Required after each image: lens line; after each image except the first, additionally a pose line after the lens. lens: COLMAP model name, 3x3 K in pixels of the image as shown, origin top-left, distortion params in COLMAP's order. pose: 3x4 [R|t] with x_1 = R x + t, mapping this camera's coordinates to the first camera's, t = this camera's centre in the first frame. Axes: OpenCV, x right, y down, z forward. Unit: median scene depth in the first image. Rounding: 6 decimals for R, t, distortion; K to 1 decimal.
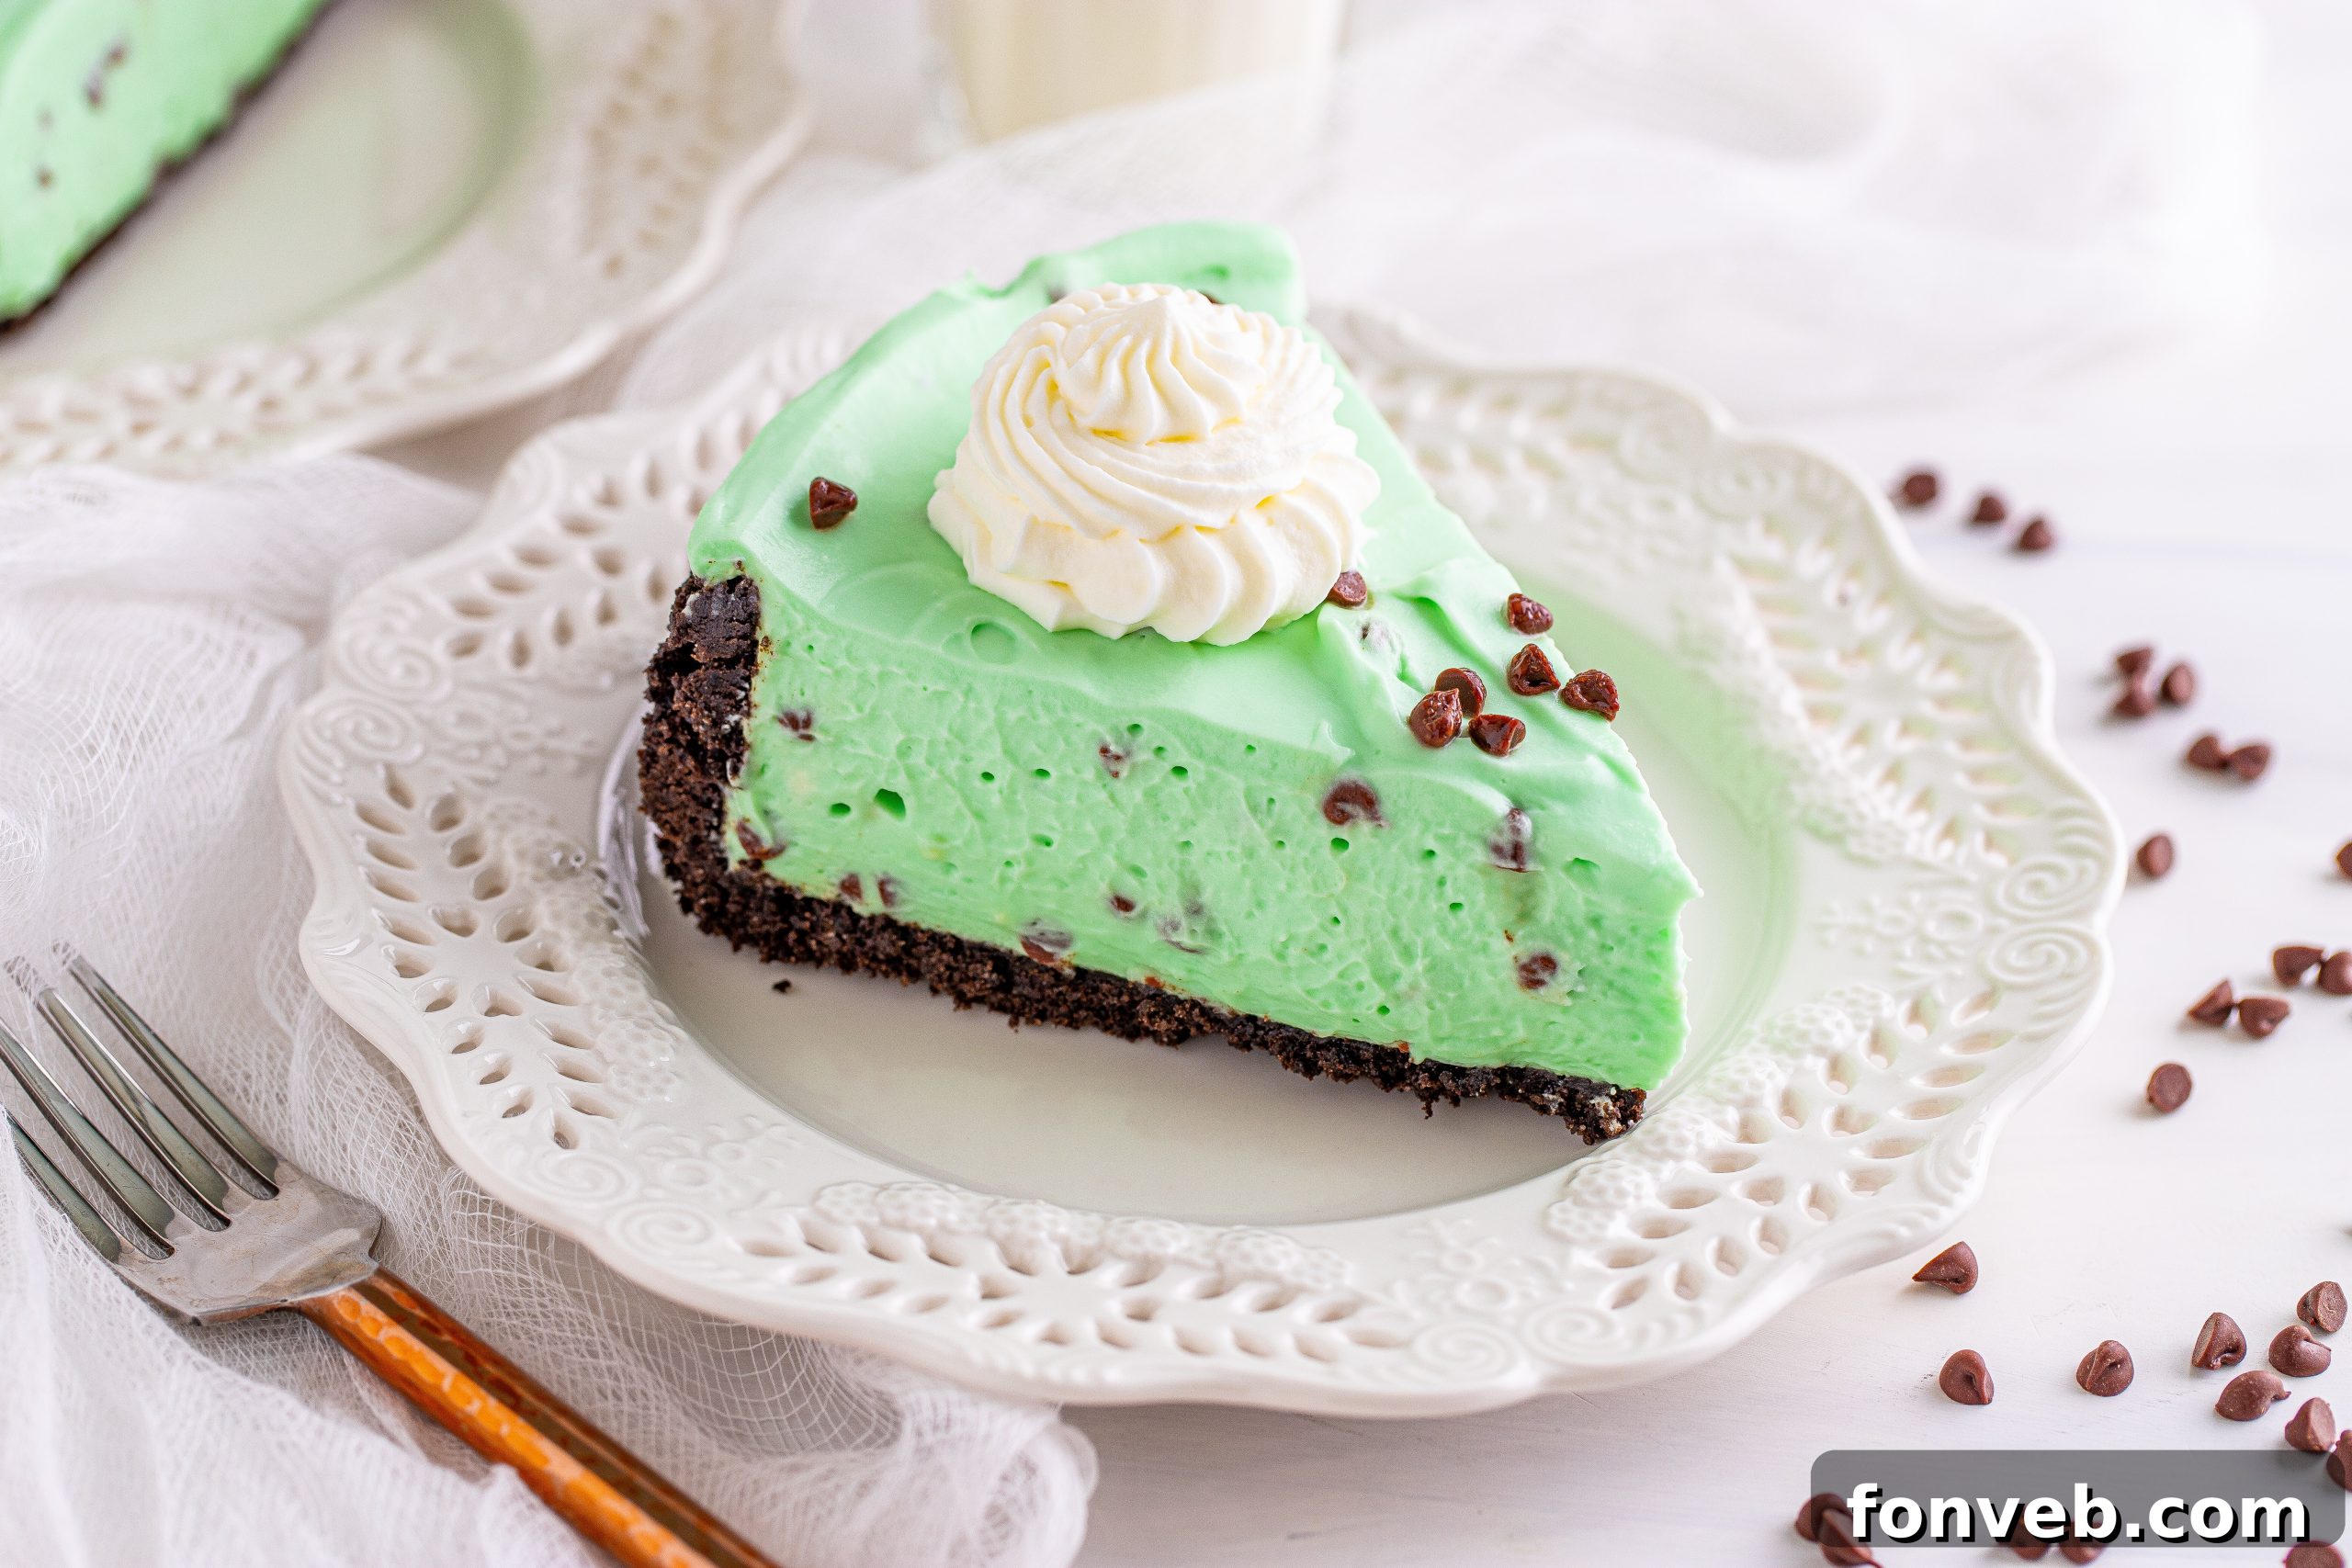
lens RADIAL K [[8292.2, 0, 1268.4], [0, 8292.2, 964.1], [0, 0, 1]] dist [-0.071949, 0.000000]
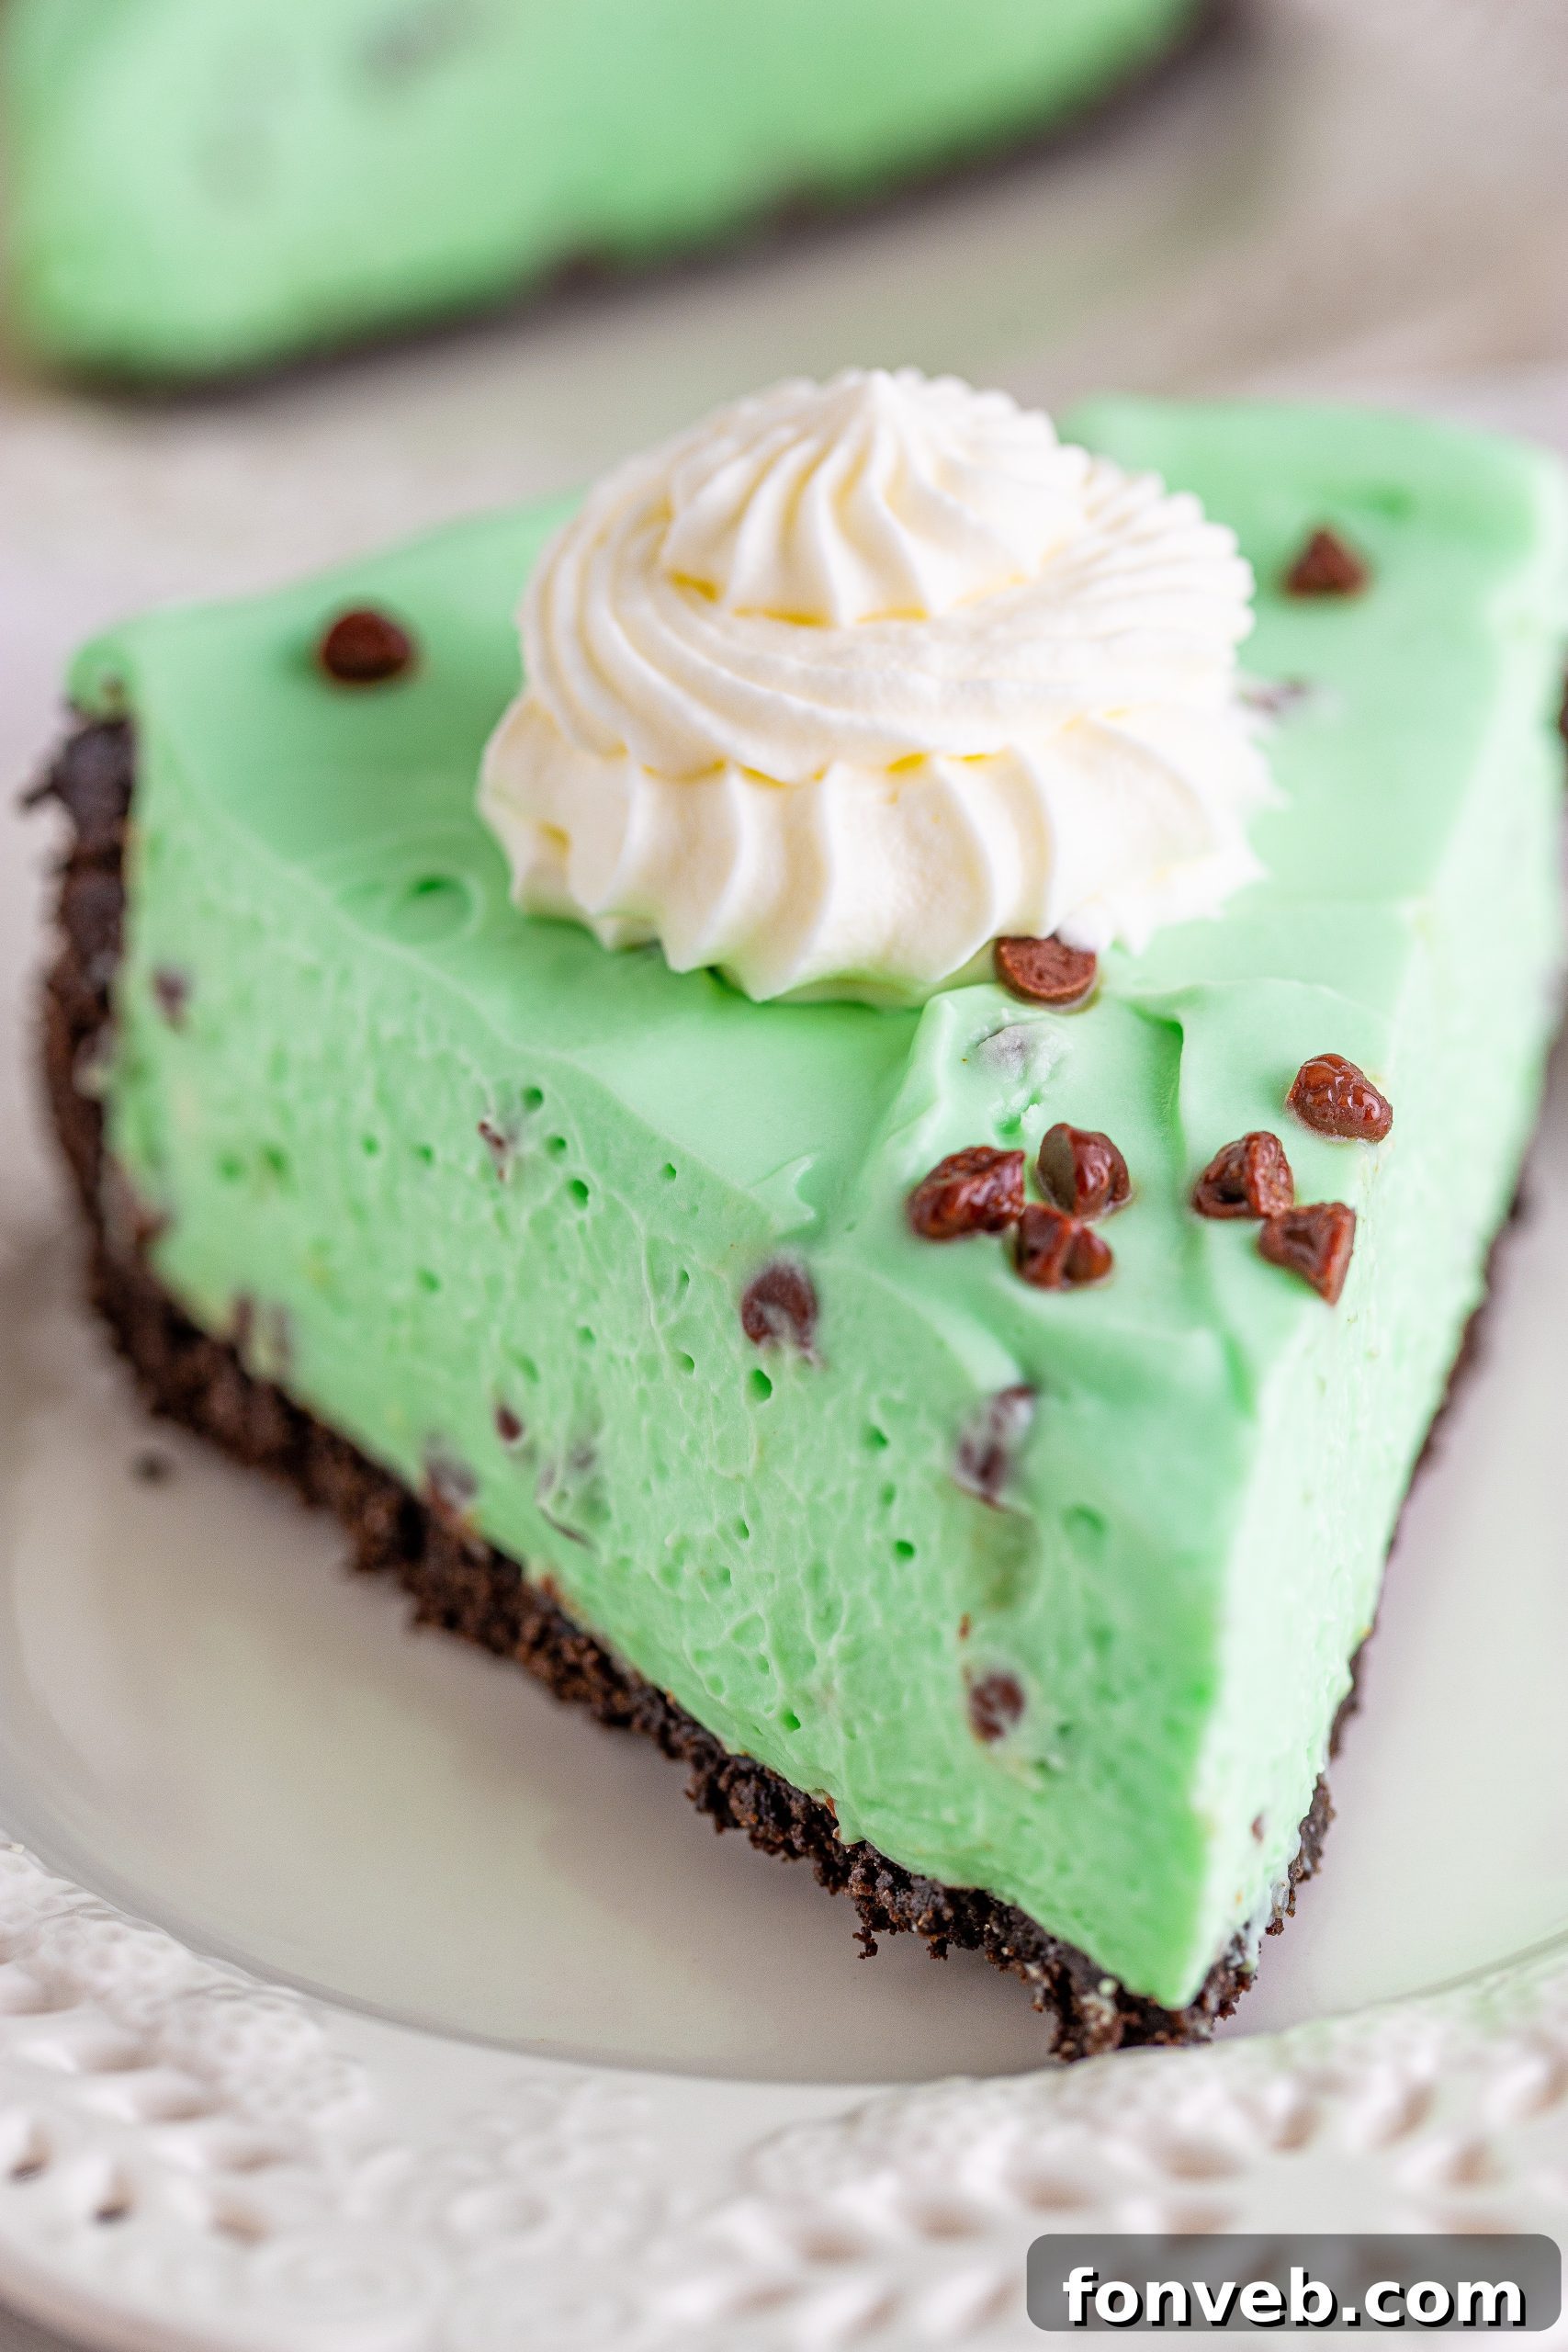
lens RADIAL K [[8972.8, 0, 788.7], [0, 8972.8, 1169.1], [0, 0, 1]] dist [-0.112635, 0.000000]
pose [[0.800059, 0.219165, -0.558455, 0.325690], [-0.294152, 0.954613, -0.046775, -0.001160], [0.522857, 0.201693, 0.828215, 0.519383]]
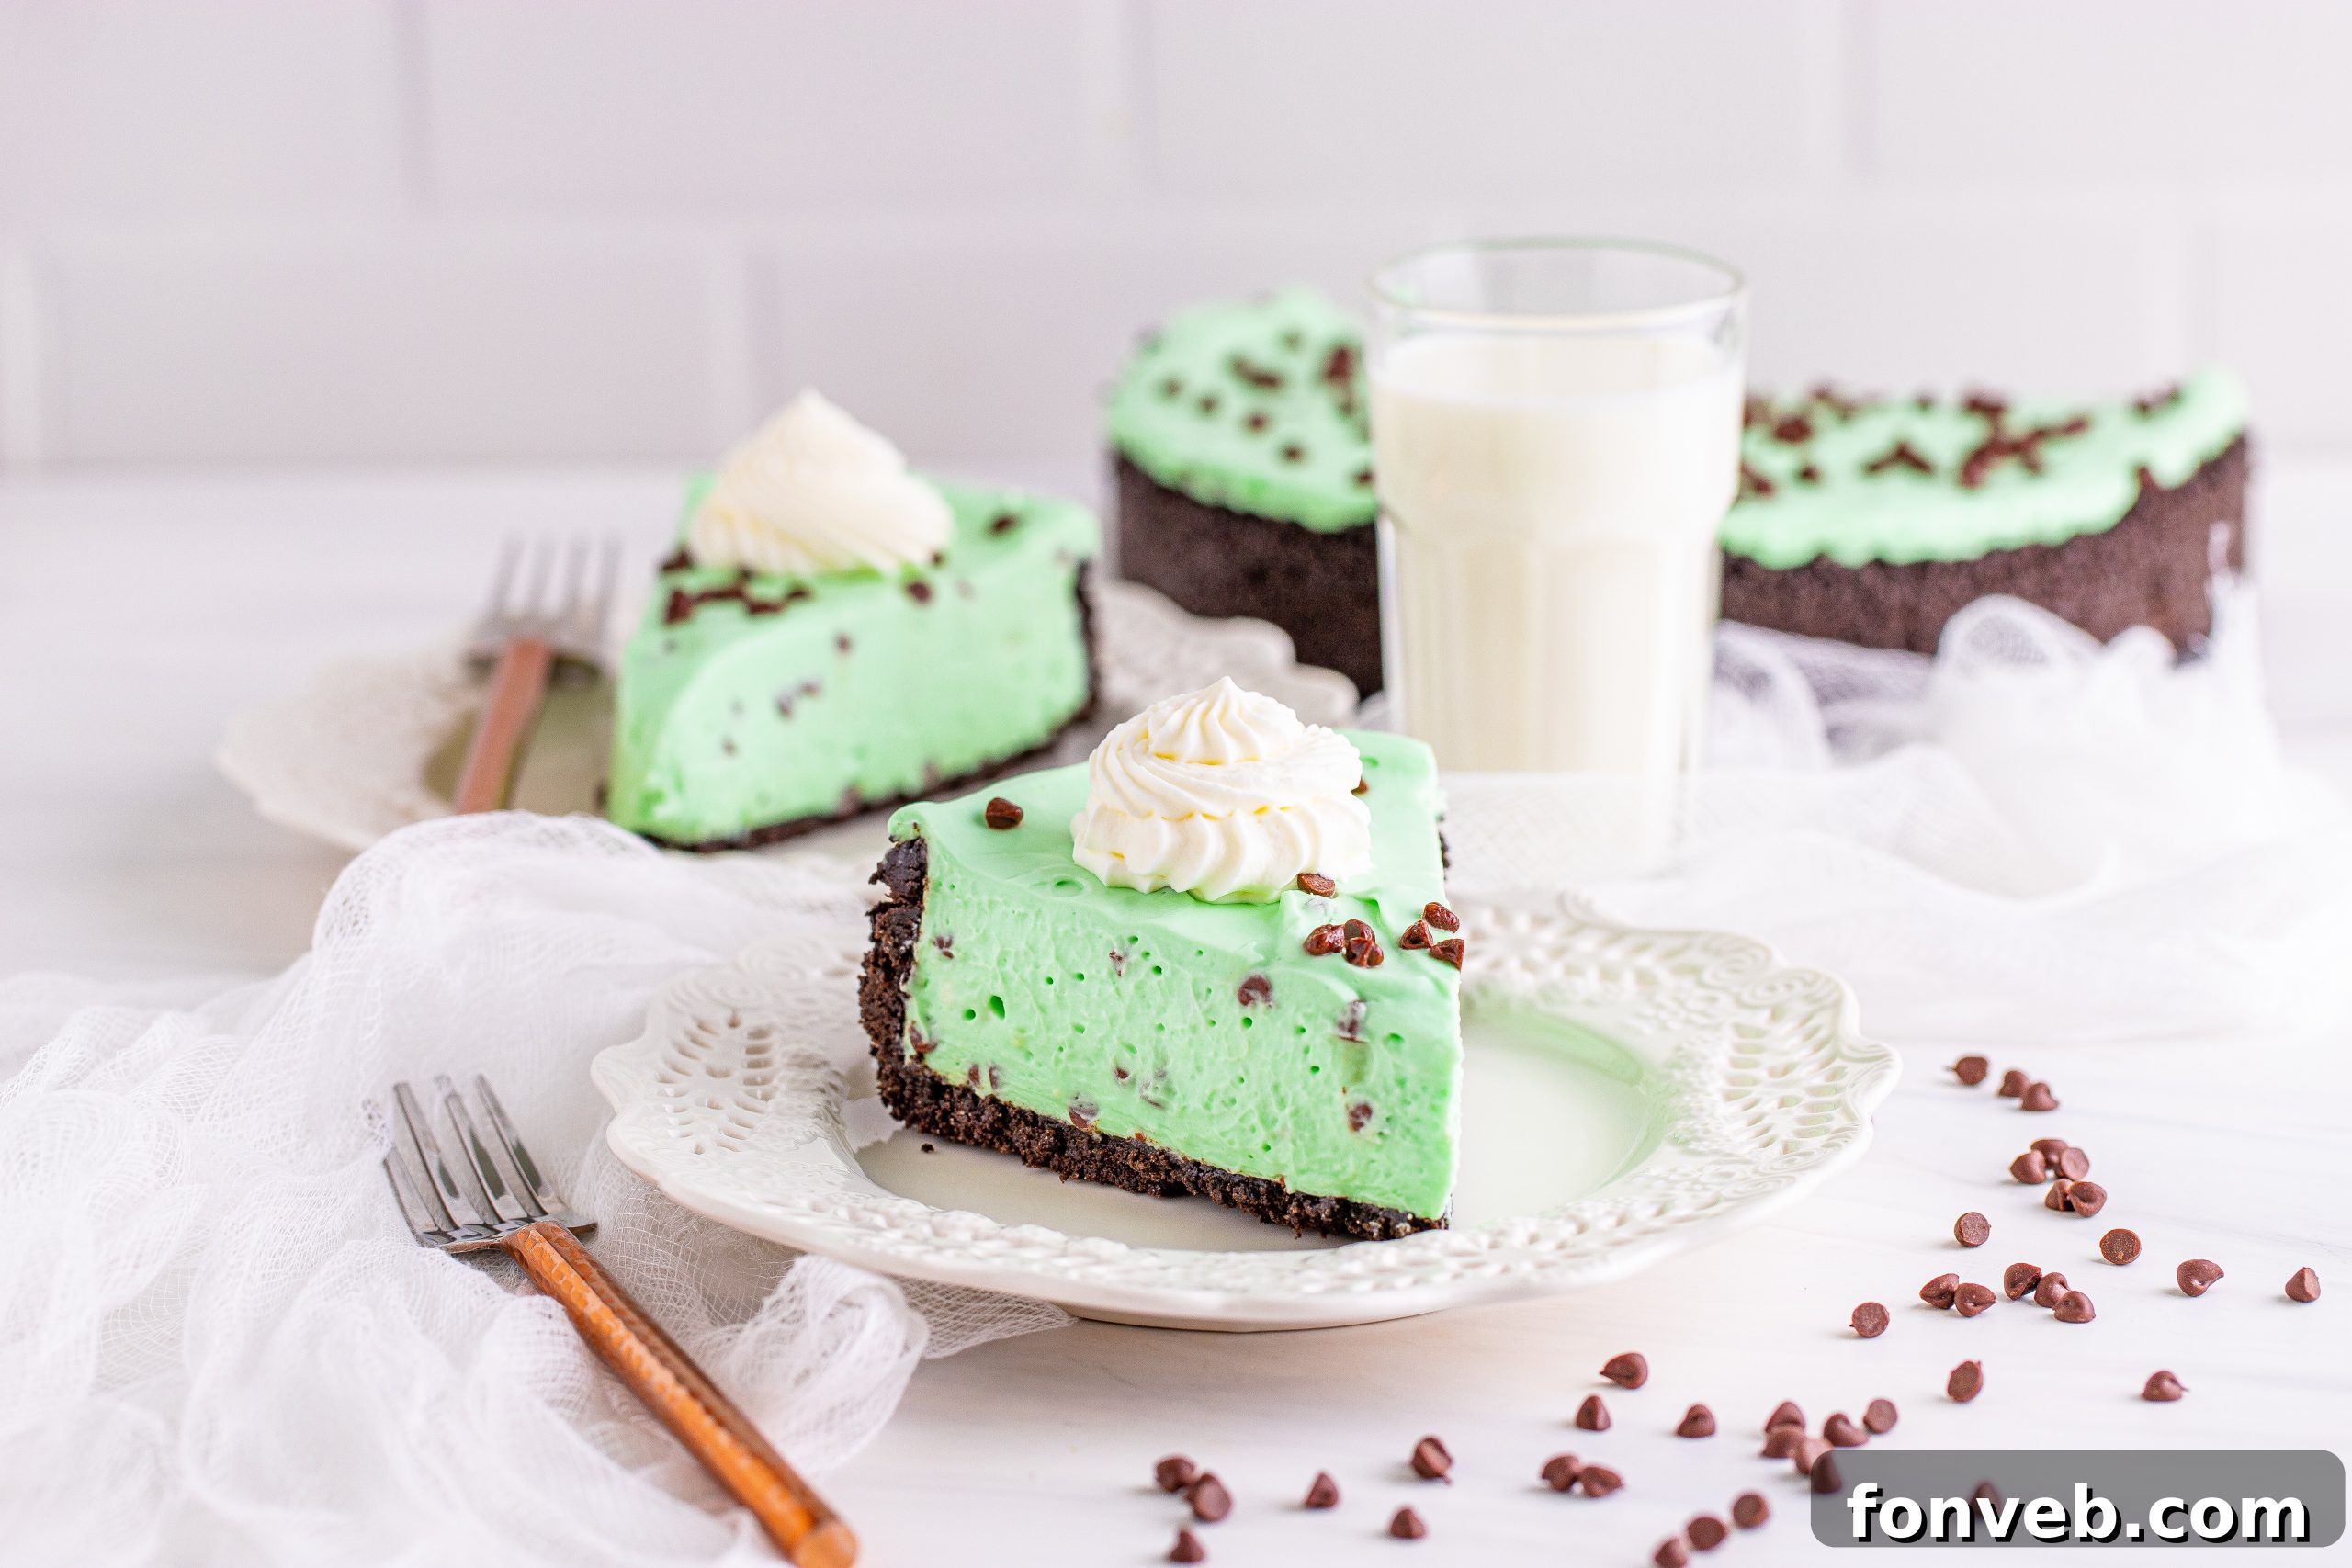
lens RADIAL K [[8292.2, 0, 1164.2], [0, 8292.2, 778.1], [0, 0, 1]] dist [-0.071949, 0.000000]
pose [[0.919448, 0.057736, -0.388950, 0.542252], [-0.196259, 0.924525, -0.326704, 0.411213], [0.340731, 0.376722, 0.861384, -0.242474]]
